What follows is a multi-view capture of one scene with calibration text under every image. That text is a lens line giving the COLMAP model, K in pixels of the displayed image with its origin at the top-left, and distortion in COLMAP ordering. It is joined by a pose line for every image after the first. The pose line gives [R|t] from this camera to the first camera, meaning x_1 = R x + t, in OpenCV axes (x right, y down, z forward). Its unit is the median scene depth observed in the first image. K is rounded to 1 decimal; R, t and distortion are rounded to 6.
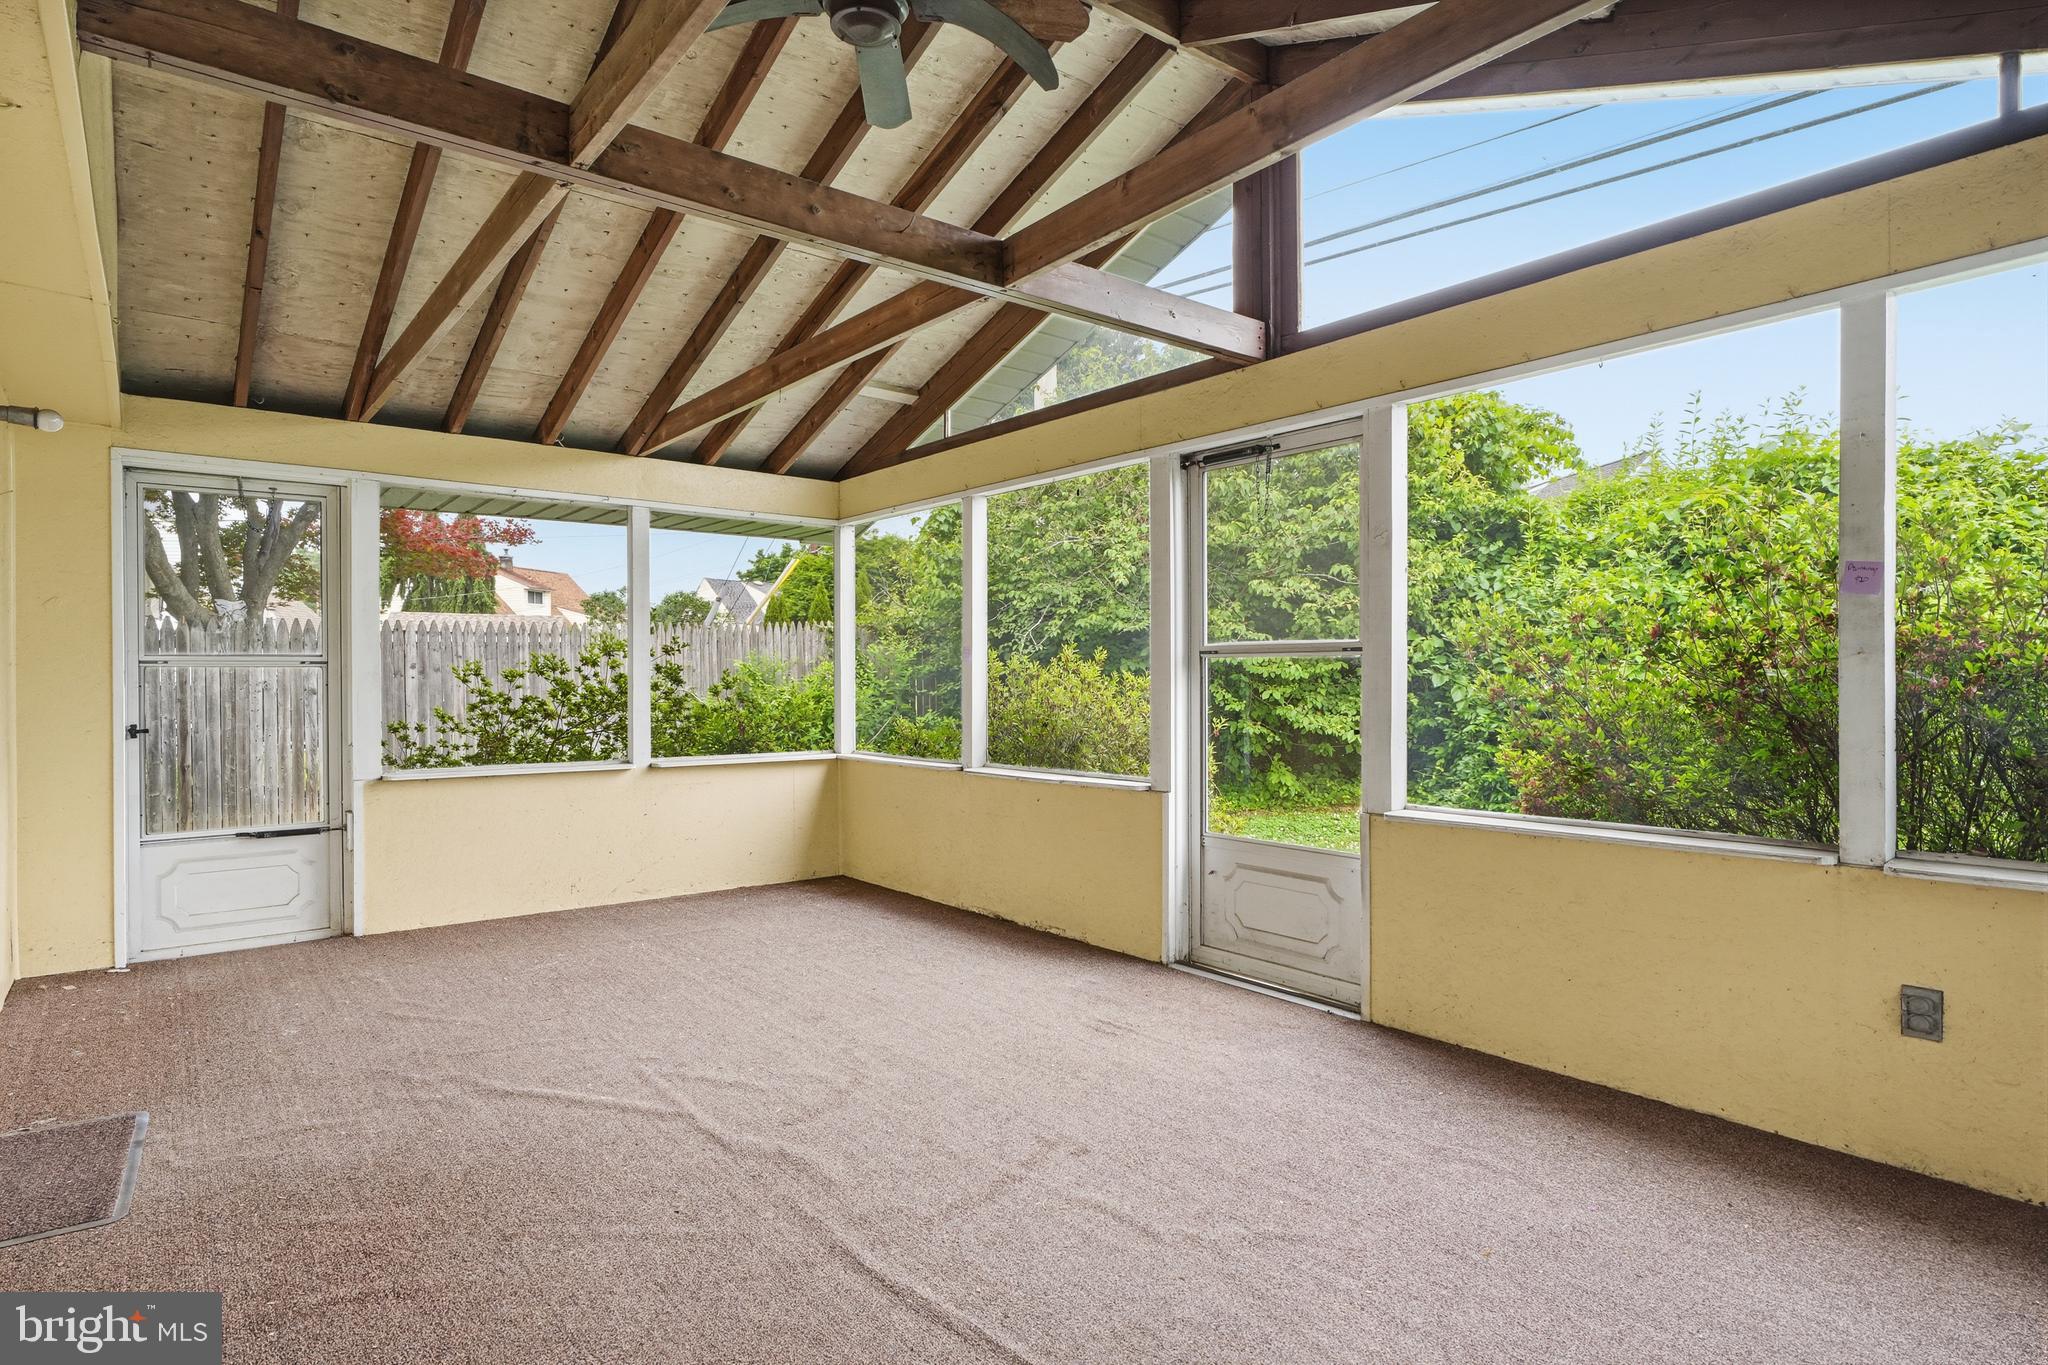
lens RADIAL K [[1088.3, 0, 1029.5], [0, 1088.3, 686.3], [0, 0, 1]] dist [0.002277, -0.000091]
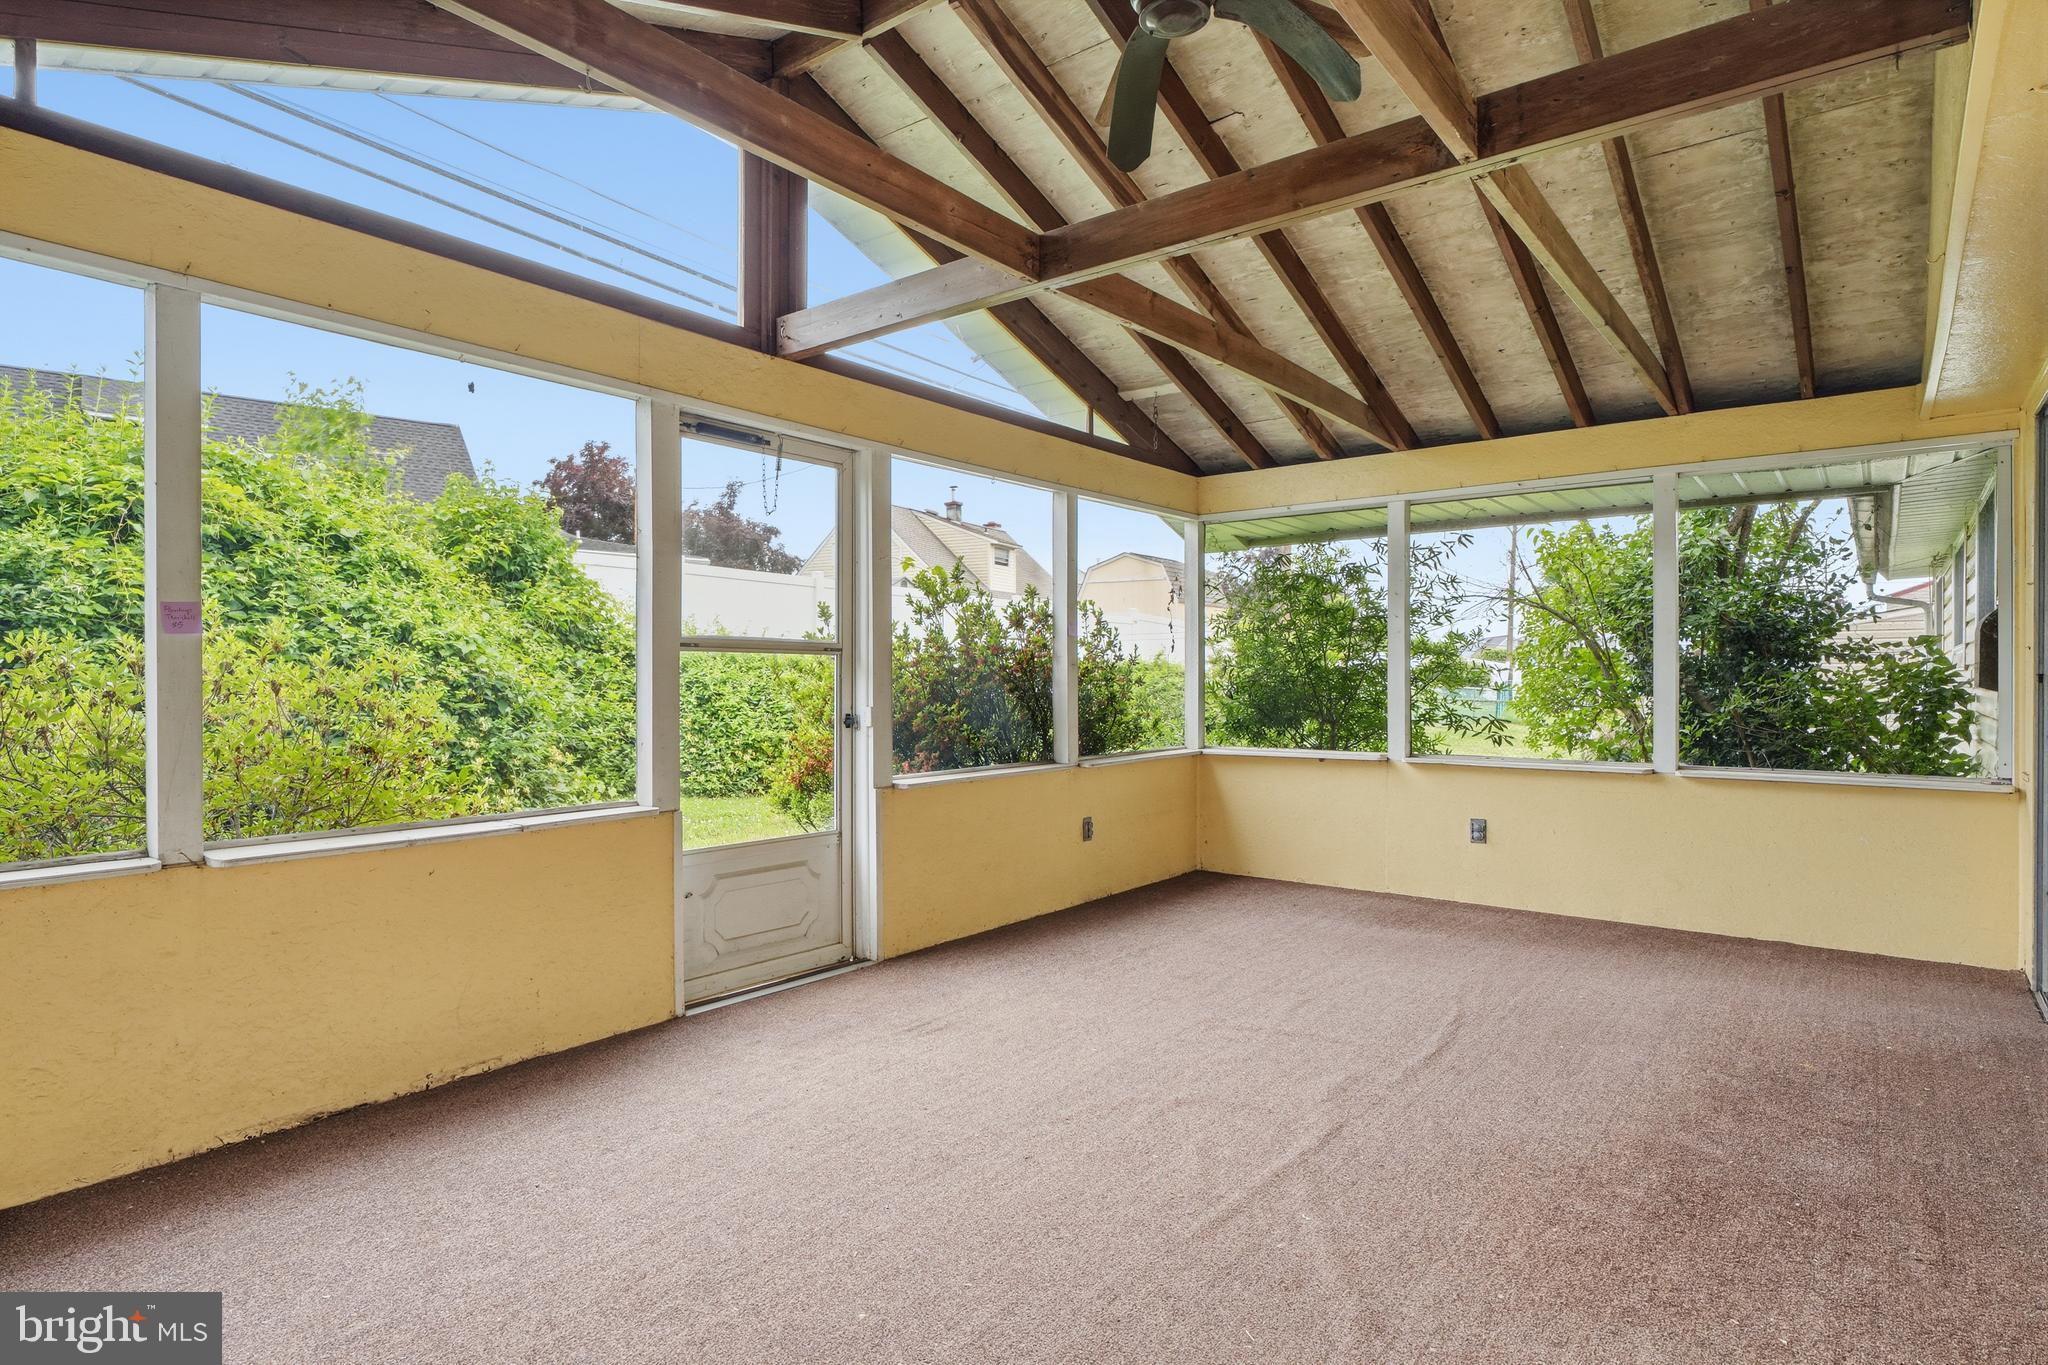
lens RADIAL K [[1088.3, 0, 1018.5], [0, 1088.3, 681.2], [0, 0, 1]] dist [0.002277, -0.000091]
pose [[-0.224281, -0.001321, 0.974524, -0.908966], [0.000477, 0.999999, 0.001466, -0.003190], [-0.974524, 0.000793, -0.224280, 1.138003]]
